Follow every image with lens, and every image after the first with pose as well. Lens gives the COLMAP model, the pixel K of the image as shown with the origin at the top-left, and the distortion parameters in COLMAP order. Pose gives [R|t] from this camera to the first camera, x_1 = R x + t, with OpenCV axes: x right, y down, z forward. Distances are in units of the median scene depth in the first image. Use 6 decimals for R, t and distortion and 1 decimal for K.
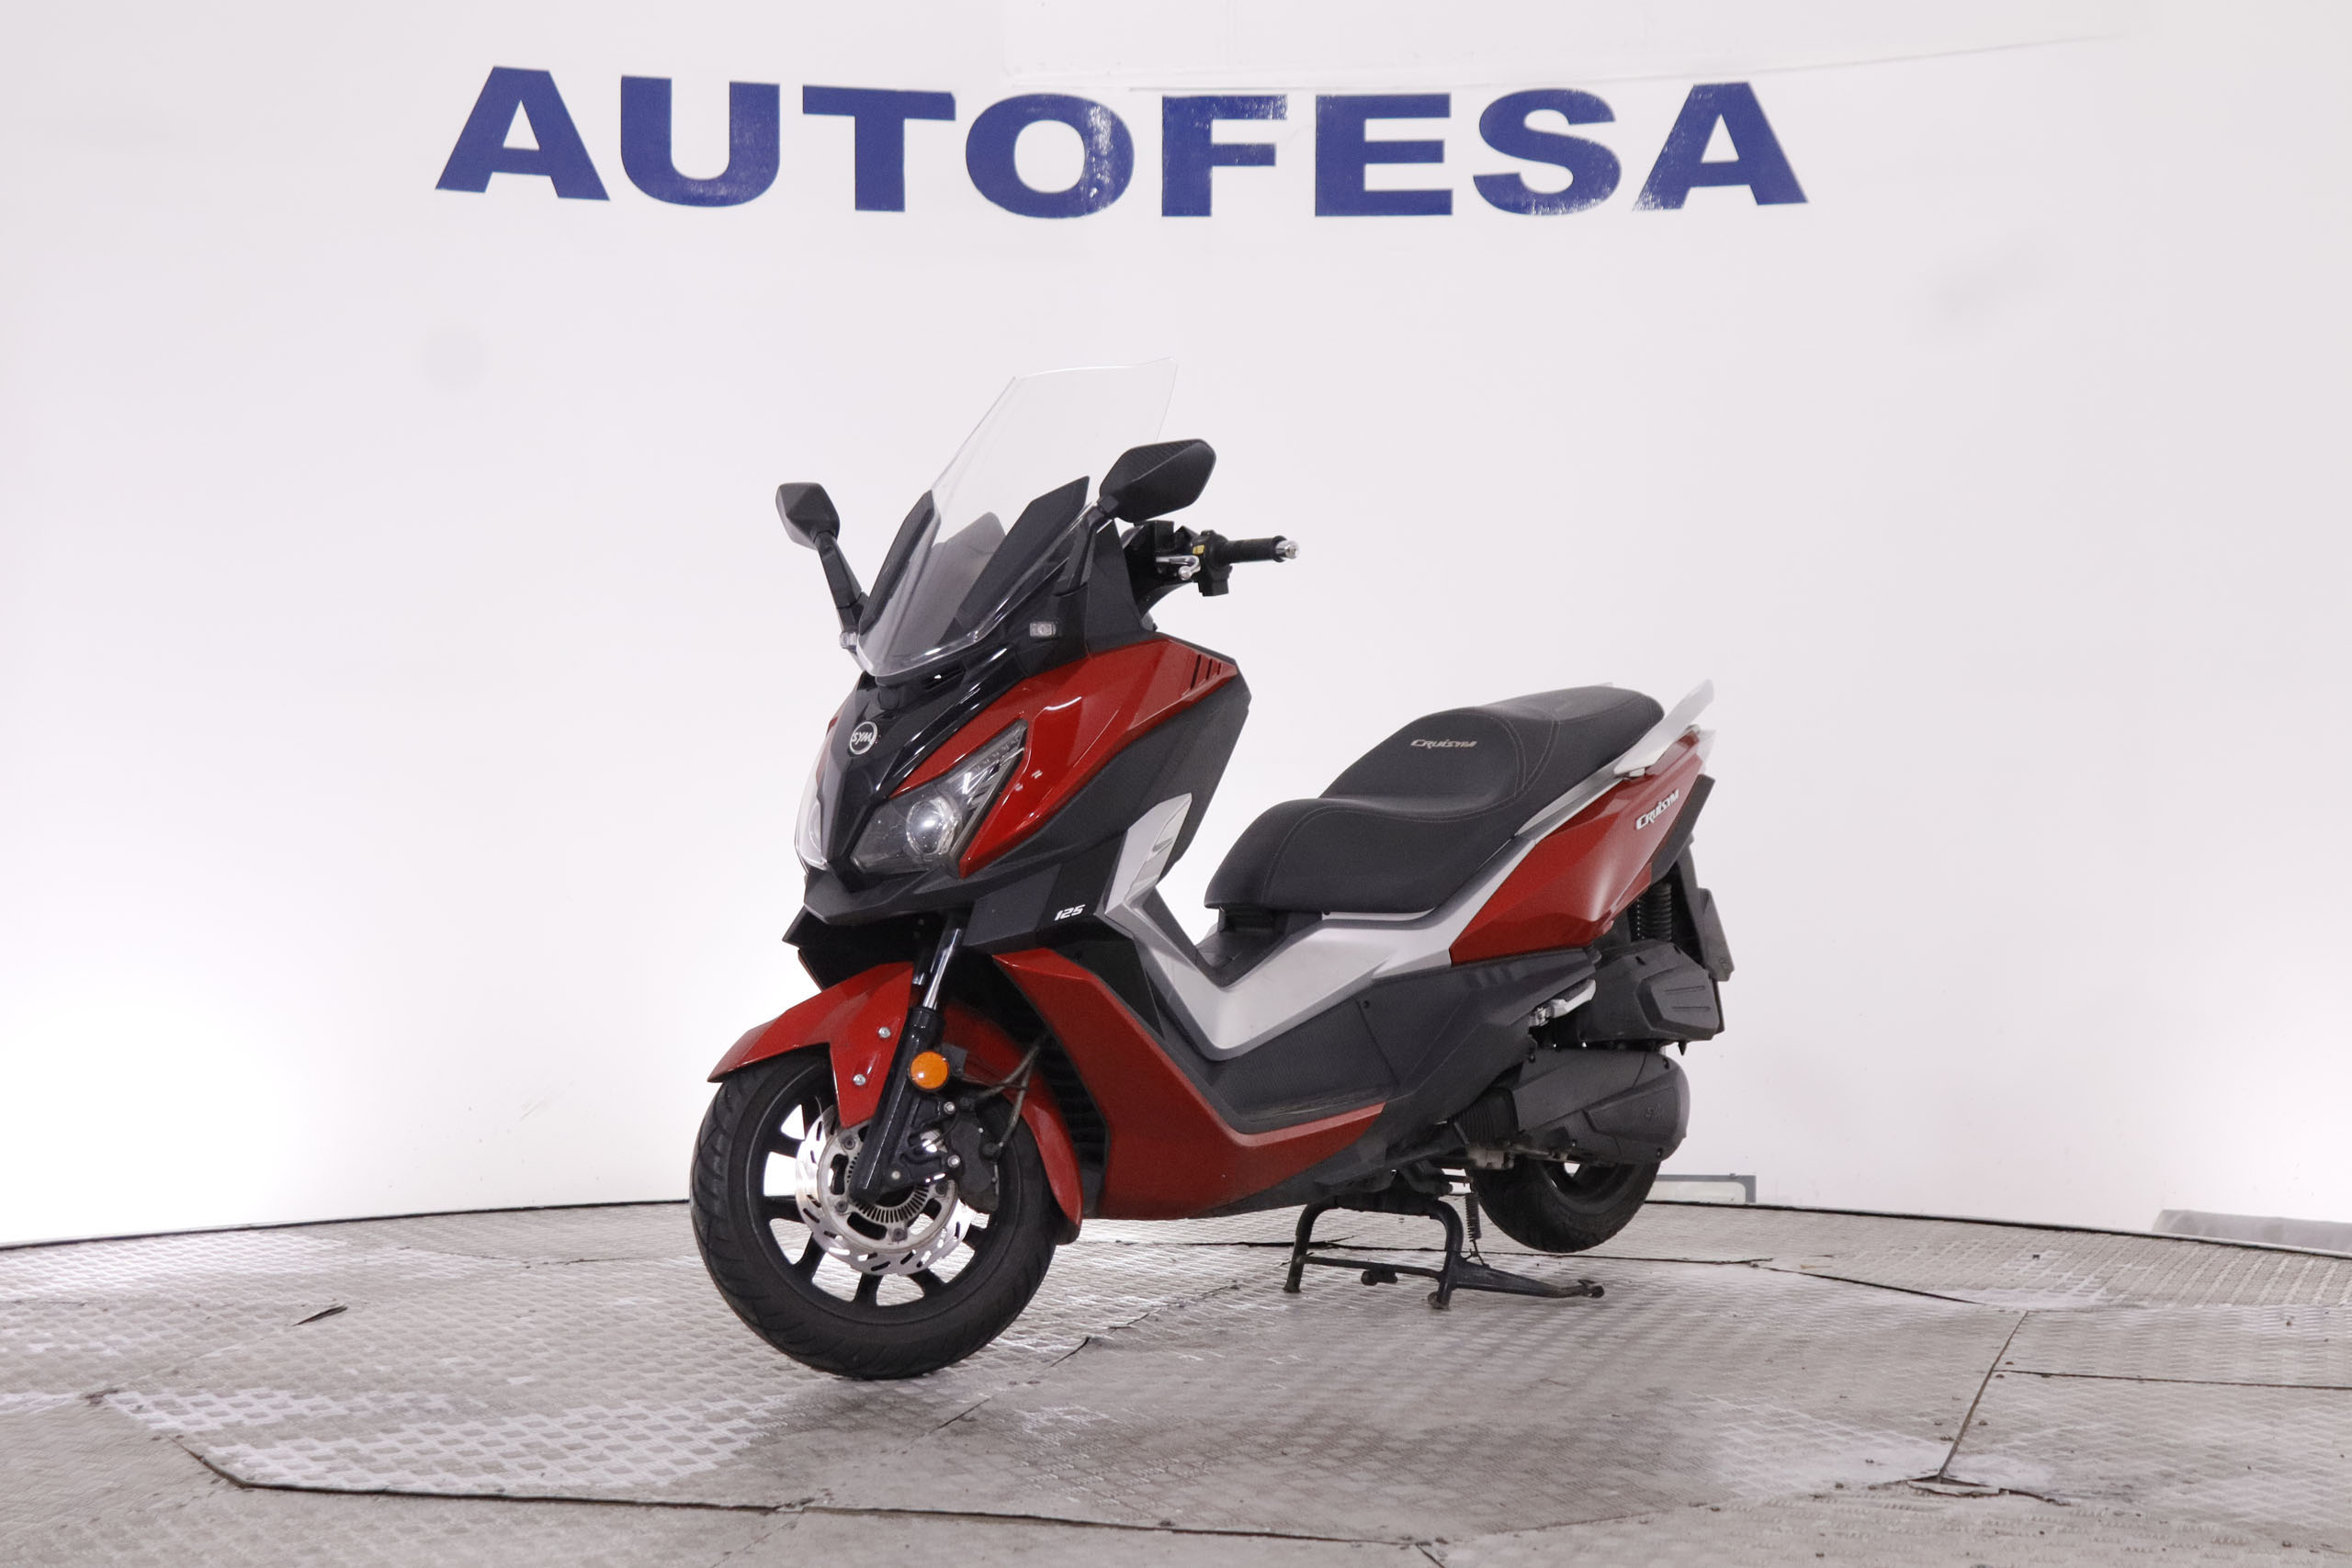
lens RADIAL K [[3986.0, 0, 1176.0], [0, 3986.0, 784.0], [0, 0, 1]] dist [0.009663, -0.016053]
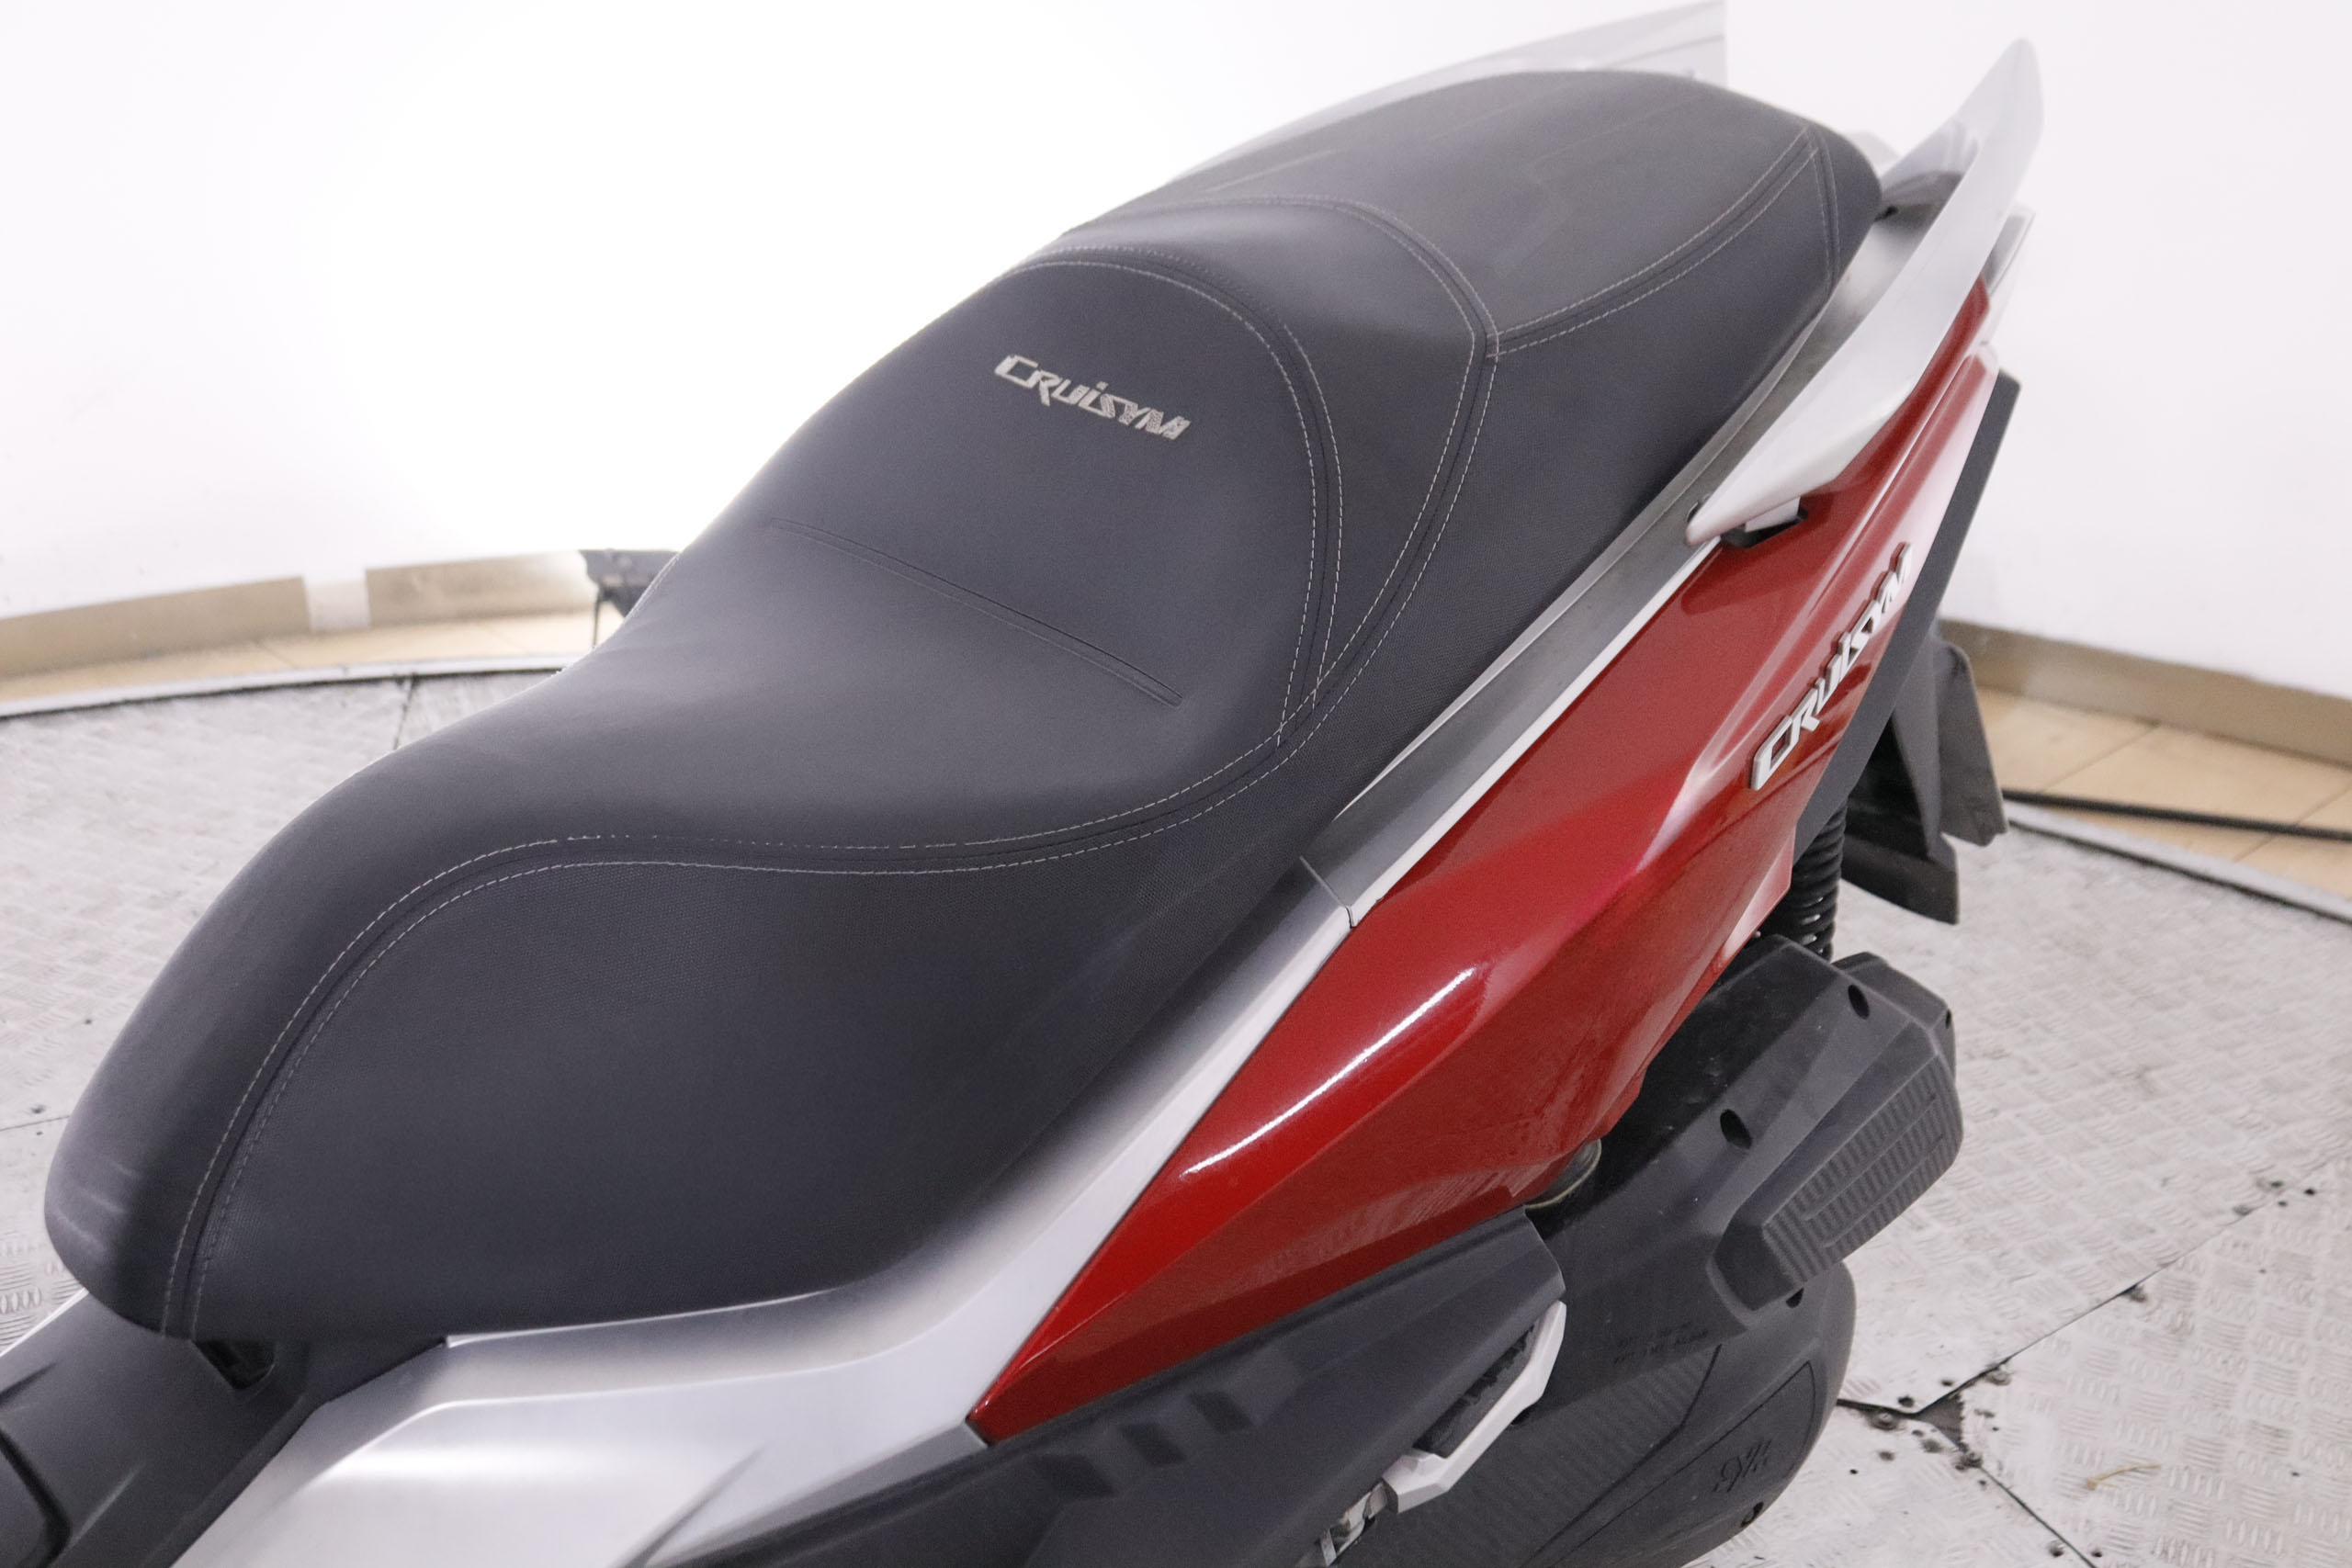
lens RADIAL K [[2687.2, 0, 1176.0], [0, 2687.2, 784.0], [0, 0, 1]] dist [-0.005504, -0.003858]
pose [[0.996030, 0.030361, -0.083685, 0.102699], [0.007350, 0.908785, 0.417200, -0.073705], [0.088718, -0.416158, 0.904954, 0.930061]]
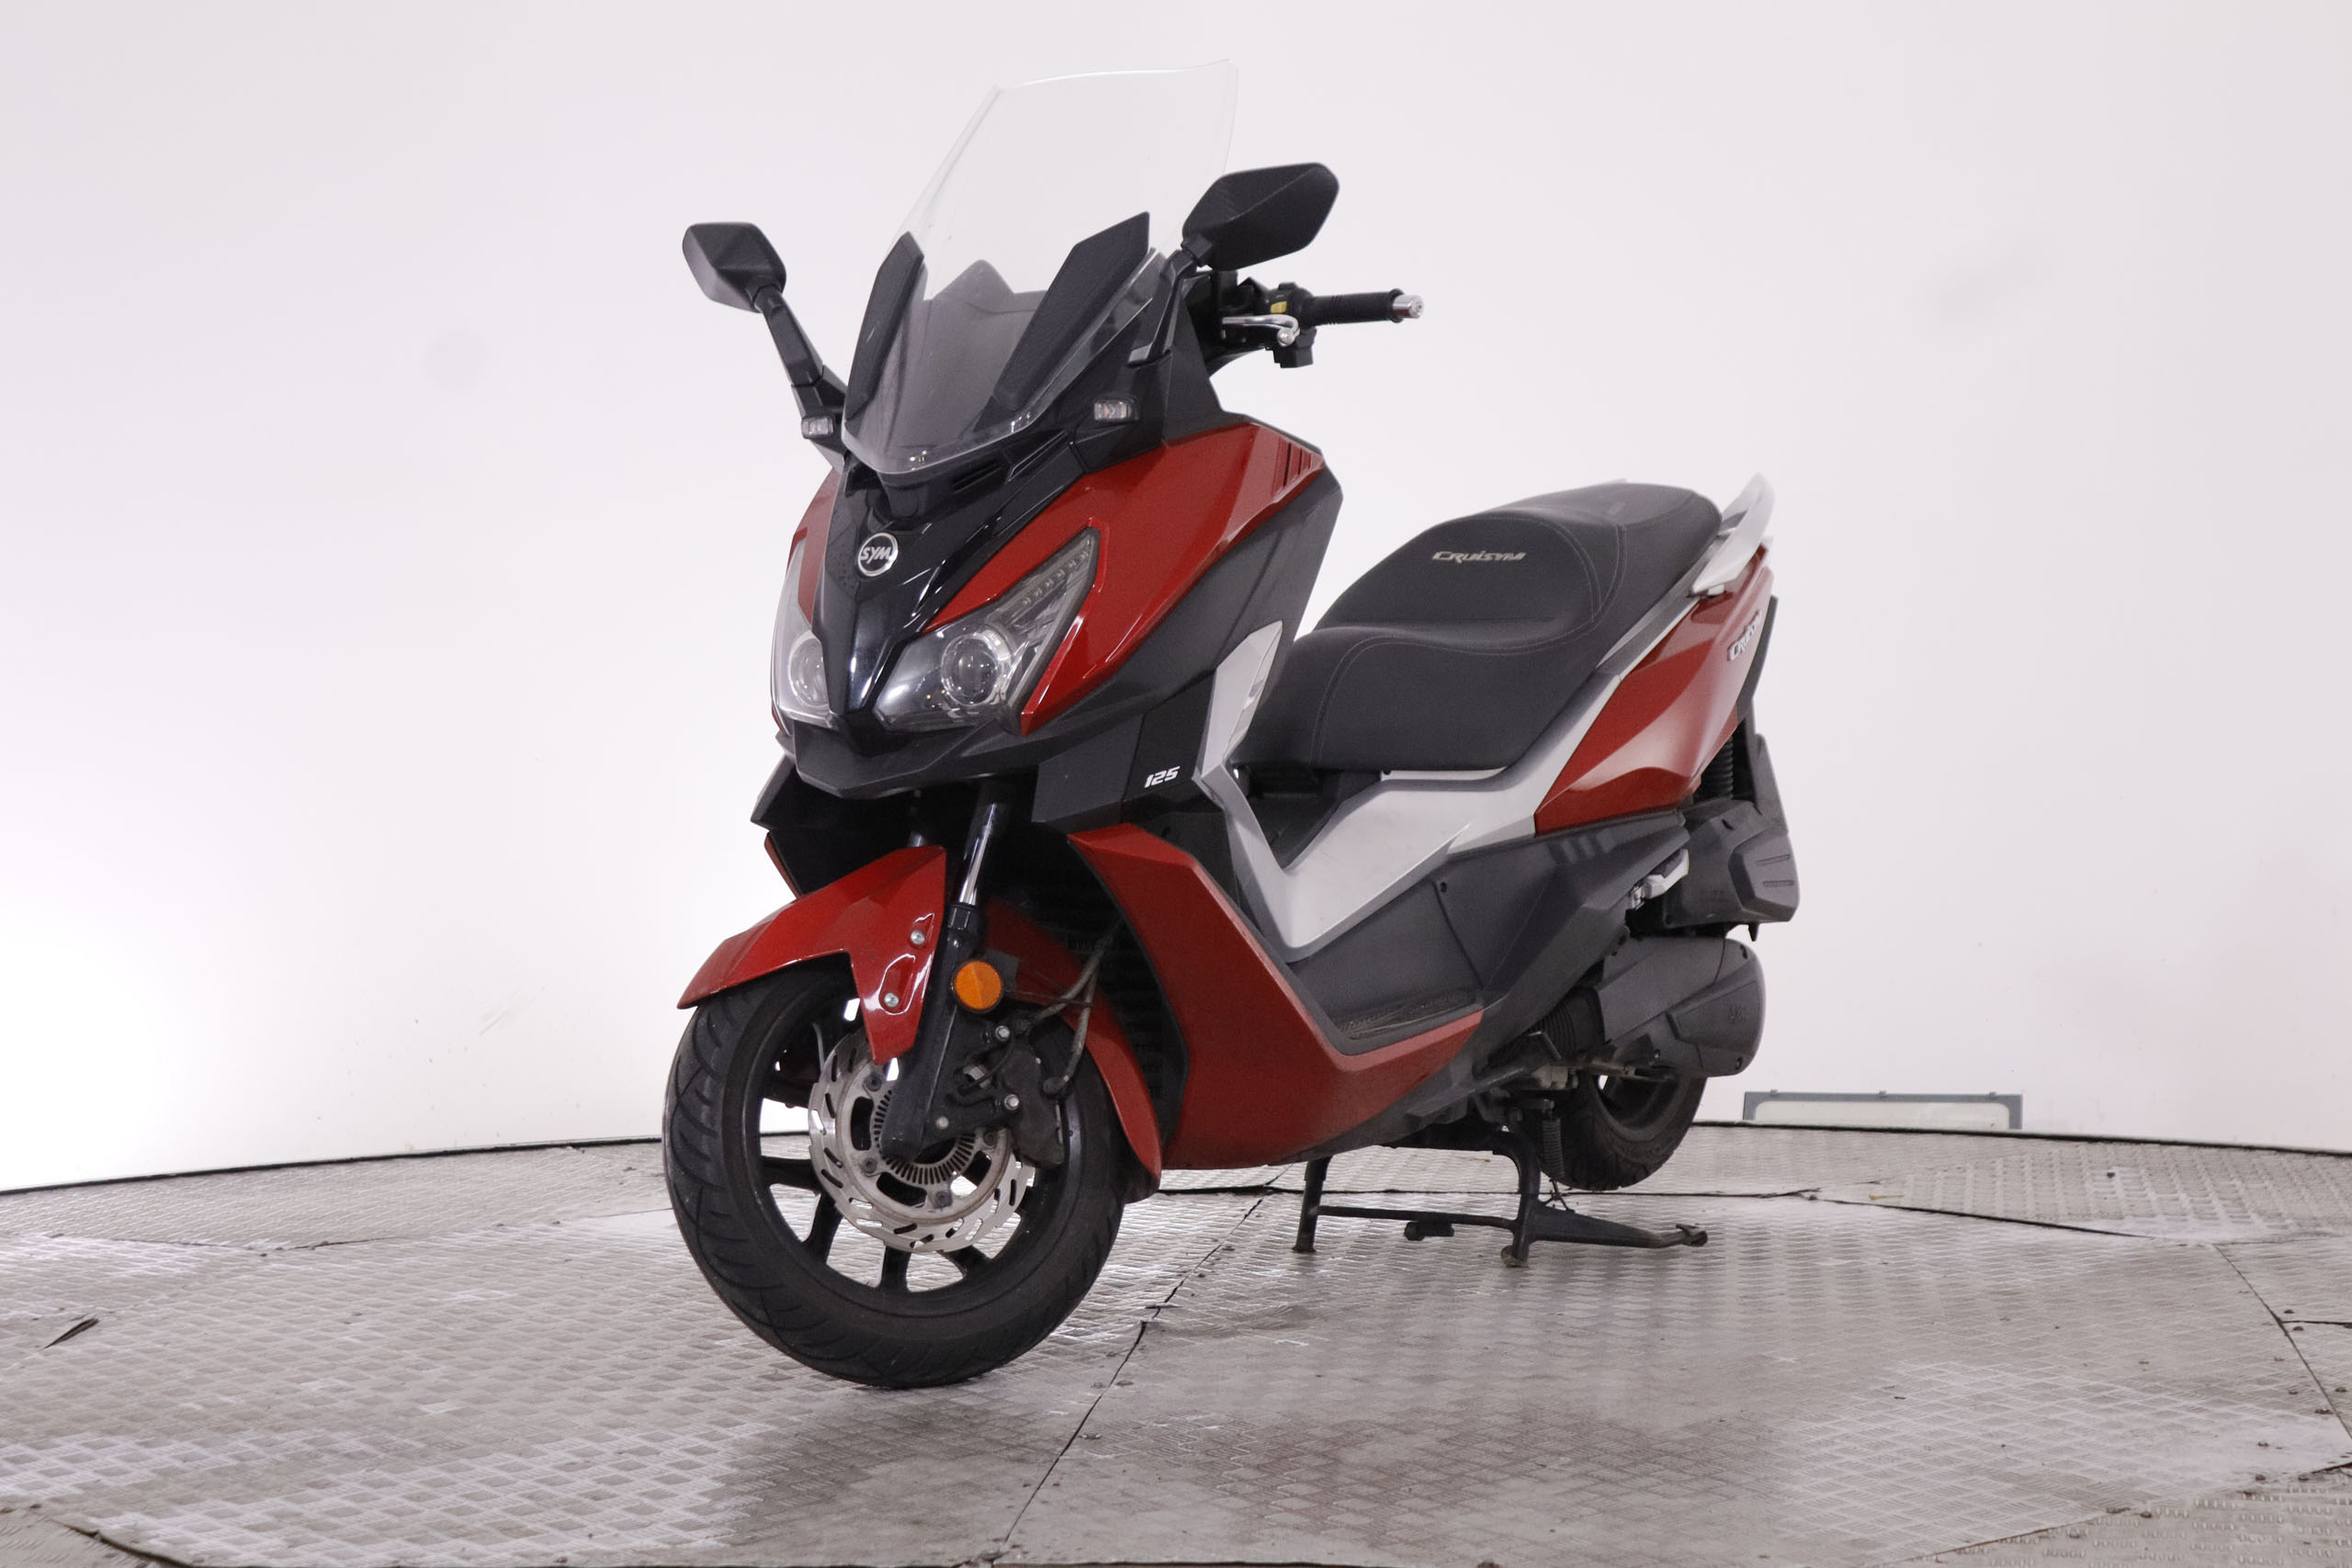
lens RADIAL K [[4753.8, 0, 1176.0], [0, 4753.8, 784.0], [0, 0, 1]] dist [0.053075, 0.081564]
pose [[0.985444, -0.019151, 0.168917, -0.174148], [0.013293, 0.999273, 0.035741, 0.000601], [-0.169479, -0.032976, 0.984982, 0.087540]]
